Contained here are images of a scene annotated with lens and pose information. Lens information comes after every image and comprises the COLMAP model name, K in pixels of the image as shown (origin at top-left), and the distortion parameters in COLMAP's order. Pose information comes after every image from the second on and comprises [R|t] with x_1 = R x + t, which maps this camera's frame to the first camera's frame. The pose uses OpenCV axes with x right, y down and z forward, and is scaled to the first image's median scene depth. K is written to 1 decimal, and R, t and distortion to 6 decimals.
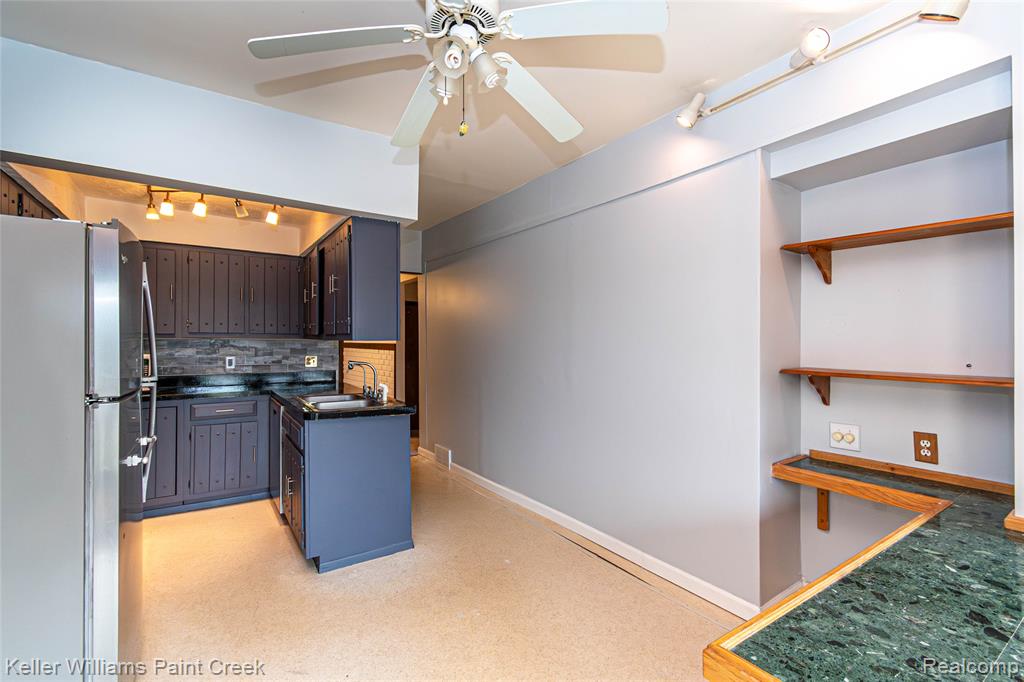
lens RADIAL K [[455.3, 0, 515.5], [0, 455.3, 338.3], [0, 0, 1]] dist [-0.000283, 0.000296]
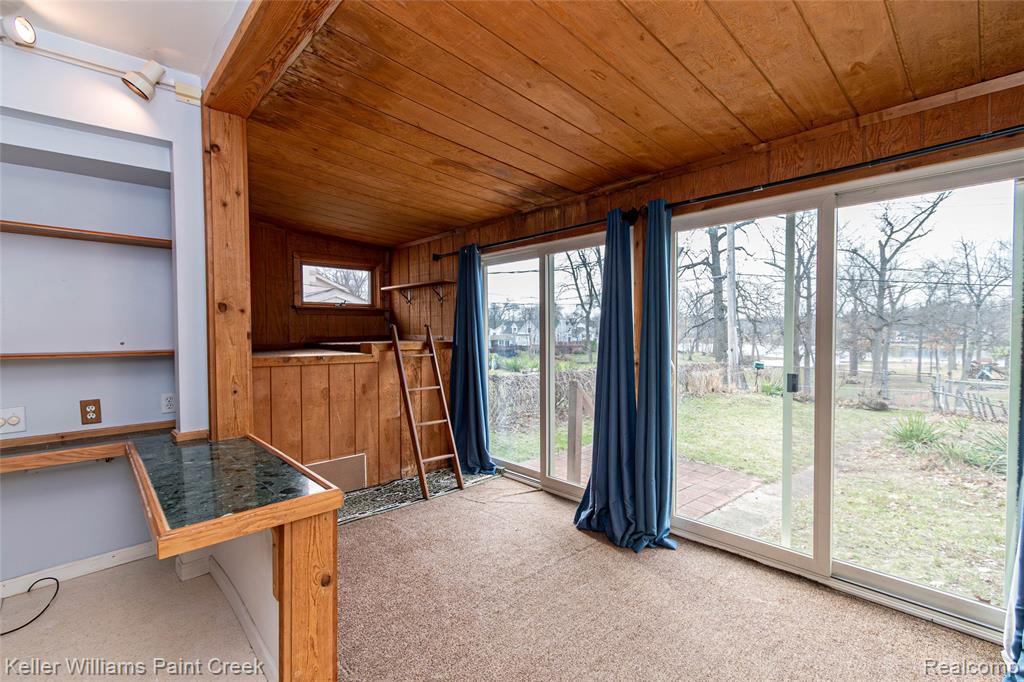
lens RADIAL K [[458.3, 0, 515.0], [0, 458.3, 343.3], [0, 0, 1]] dist [0.000780, -0.000142]
pose [[-0.157989, -0.027657, 0.987053, -0.335338], [0.001283, 0.999601, 0.028214, 0.014933], [-0.987440, 0.005724, -0.157891, 0.044486]]
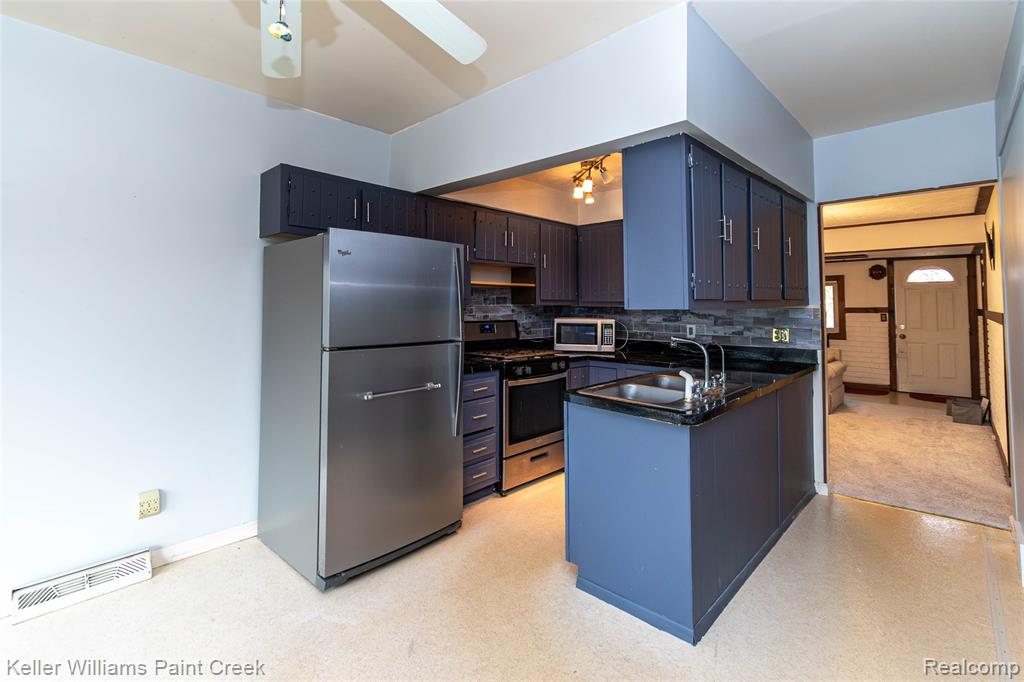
lens RADIAL K [[471.7, 0, 509.5], [0, 471.7, 298.2], [0, 0, 1]] dist [0.001817, 0.000111]
pose [[0.208971, -0.017756, -0.977761, 0.359516], [0.006152, 0.999839, -0.016843, -0.001077], [0.977902, -0.002495, 0.209047, 0.620858]]
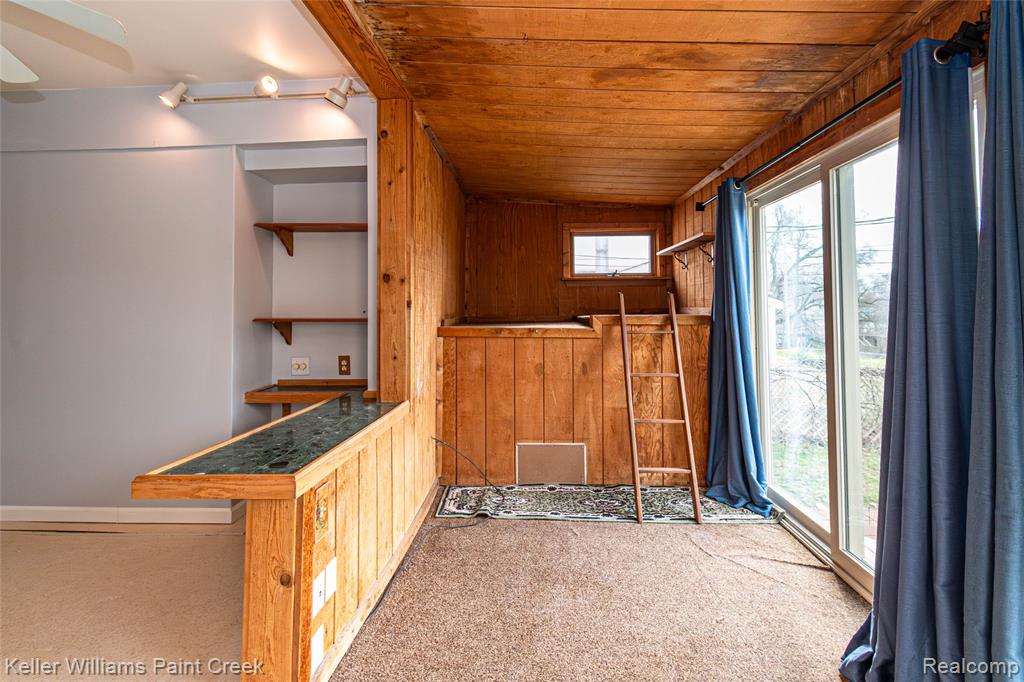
lens RADIAL K [[471.7, 0, 509.5], [0, 471.7, 298.2], [0, 0, 1]] dist [0.001817, 0.000111]
pose [[0.609823, 0.014917, 0.792397, -0.026025], [0.004079, 0.999751, -0.021959, 0.032549], [-0.792527, 0.016623, 0.609610, -0.297092]]
